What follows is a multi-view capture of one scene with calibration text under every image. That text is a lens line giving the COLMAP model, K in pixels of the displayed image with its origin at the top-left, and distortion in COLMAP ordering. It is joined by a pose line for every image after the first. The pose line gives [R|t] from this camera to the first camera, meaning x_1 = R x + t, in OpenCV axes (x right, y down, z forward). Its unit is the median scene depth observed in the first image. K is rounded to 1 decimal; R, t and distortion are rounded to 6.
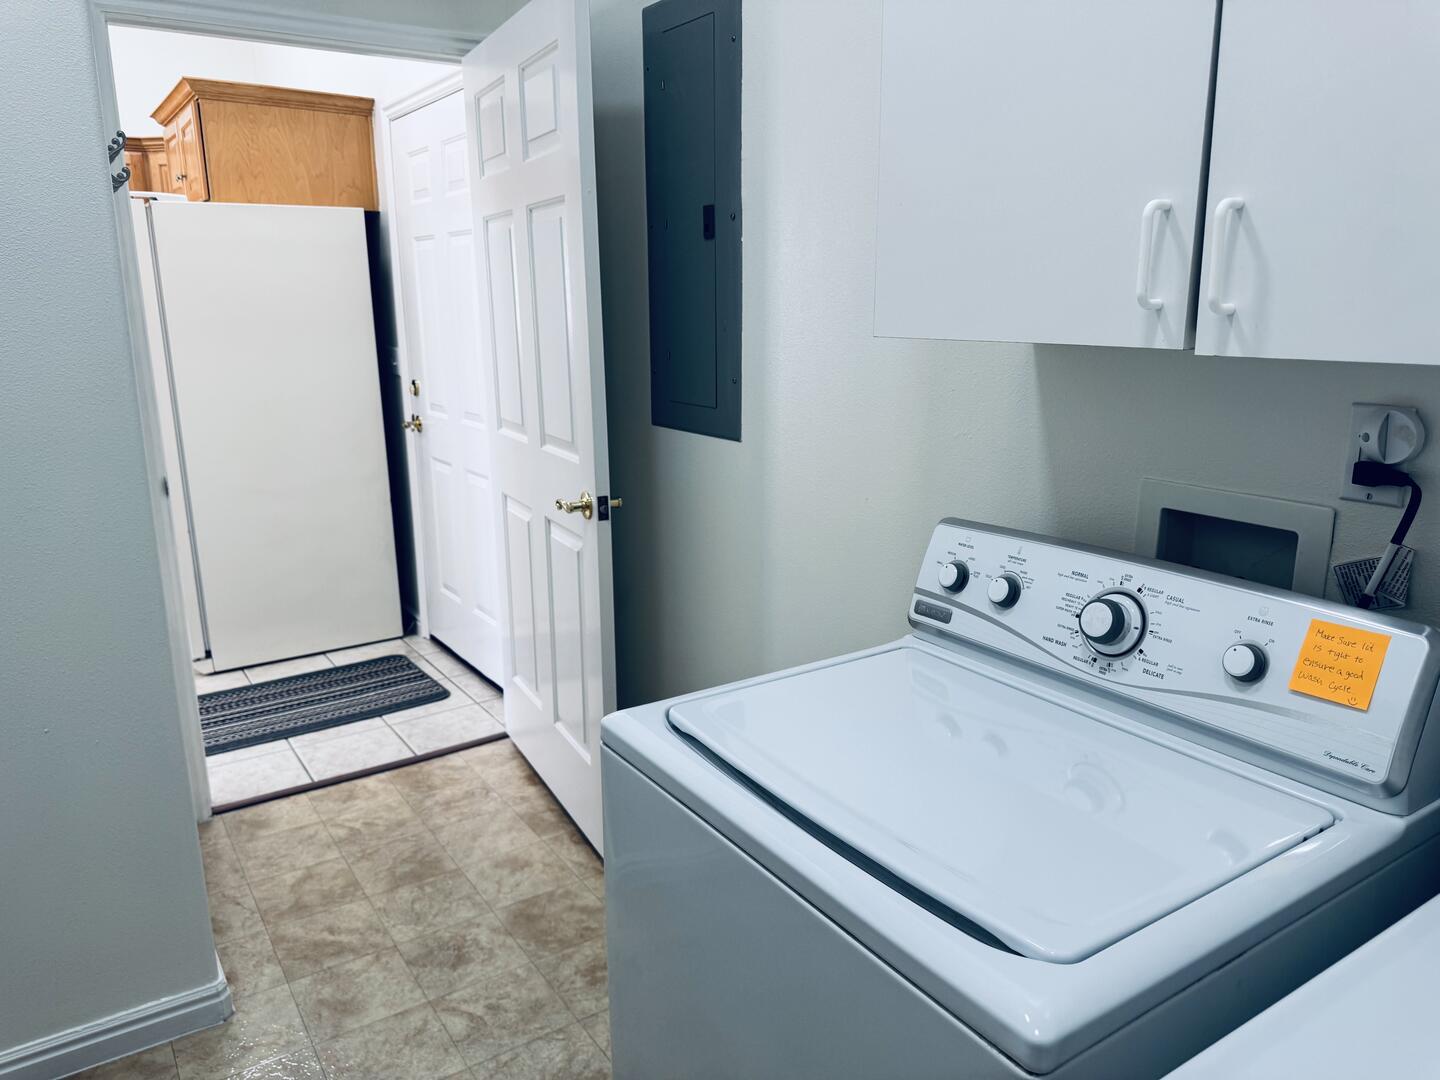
lens RADIAL K [[1035.3, 0, 715.6], [0, 1035.3, 539.9], [0, 0, 1]] dist [0.148161, -0.209651]
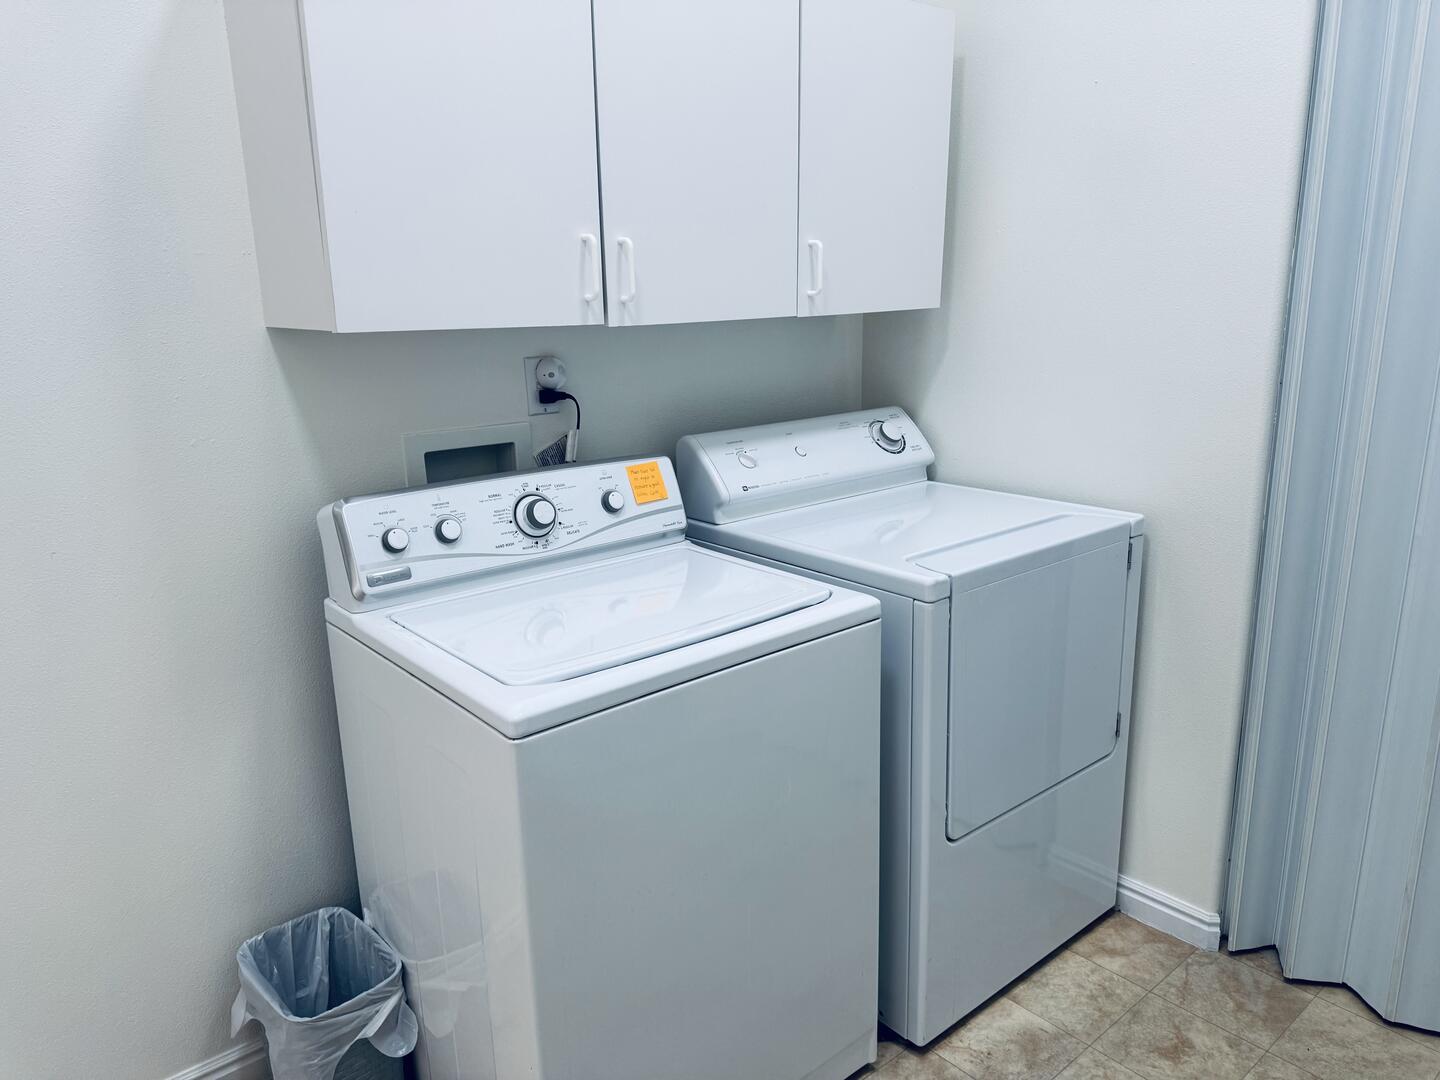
lens RADIAL K [[1035.3, 0, 715.6], [0, 1035.3, 539.9], [0, 0, 1]] dist [0.148161, -0.209651]
pose [[-0.114008, -0.230902, 0.966274, -1.141721], [0.250508, 0.934507, 0.252868, -0.207560], [-0.961378, 0.270889, -0.048698, 0.884412]]
